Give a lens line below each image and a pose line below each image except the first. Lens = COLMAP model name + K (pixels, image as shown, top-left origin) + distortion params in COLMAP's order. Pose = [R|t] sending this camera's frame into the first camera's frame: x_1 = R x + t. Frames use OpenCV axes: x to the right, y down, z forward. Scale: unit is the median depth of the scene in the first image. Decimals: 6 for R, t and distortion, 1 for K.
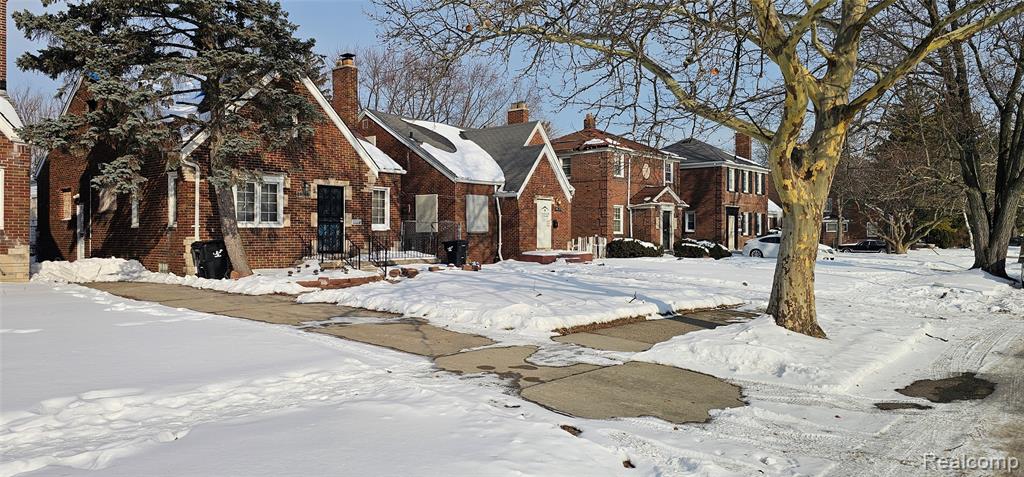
lens RADIAL K [[670.5, 0, 510.8], [0, 670.5, 231.7], [0, 0, 1]] dist [0.052704, -0.040543]
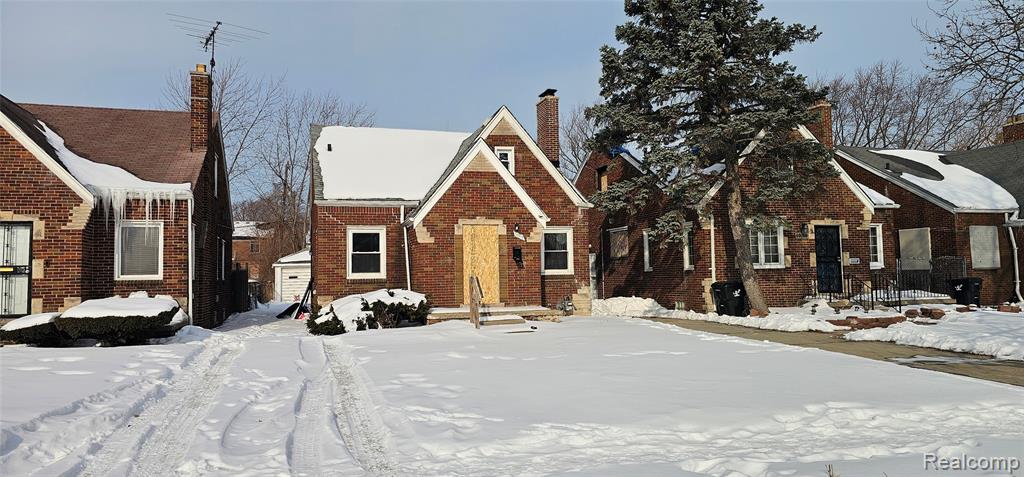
lens RADIAL K [[670.5, 0, 493.5], [0, 670.5, 232.1], [0, 0, 1]] dist [0.052704, -0.040543]
pose [[0.838636, -0.055264, -0.541881, -0.140331], [0.022498, 0.997505, -0.066912, -0.001833], [0.544227, 0.043923, 0.837788, -0.124233]]
